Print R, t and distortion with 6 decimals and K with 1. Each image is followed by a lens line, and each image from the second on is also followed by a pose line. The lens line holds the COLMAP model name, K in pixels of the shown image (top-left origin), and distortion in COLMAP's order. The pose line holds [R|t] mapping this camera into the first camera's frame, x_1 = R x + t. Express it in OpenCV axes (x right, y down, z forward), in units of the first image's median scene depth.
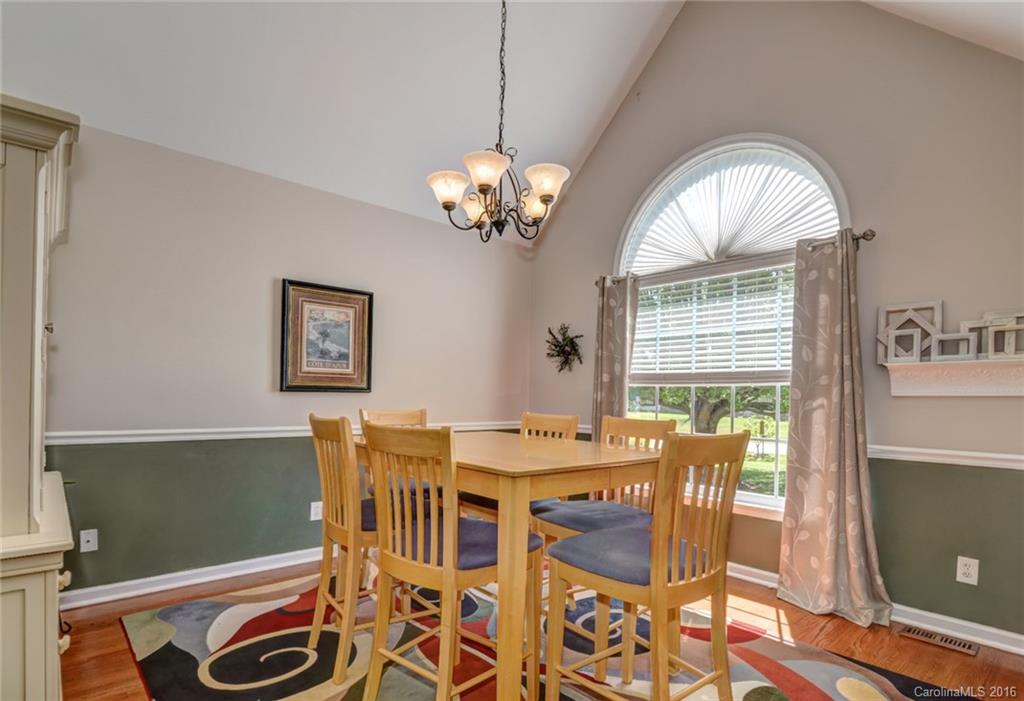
lens RADIAL K [[511.3, 0, 523.6], [0, 511.3, 389.1], [0, 0, 1]] dist [-0.014788, -0.002506]
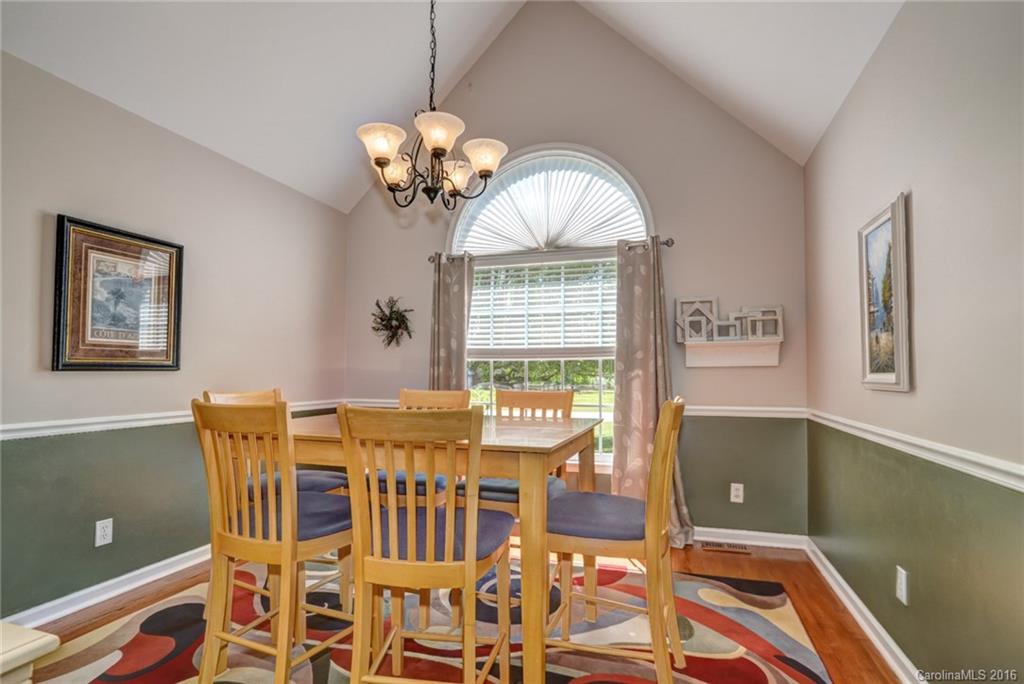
lens RADIAL K [[499.2, 0, 514.3], [0, 499.2, 351.2], [0, 0, 1]] dist [-0.020164, -0.001066]
pose [[0.871283, 0.003503, 0.490769, -0.260822], [0.008657, 0.999709, -0.022504, -0.001828], [-0.490705, 0.023856, 0.870999, 0.088484]]
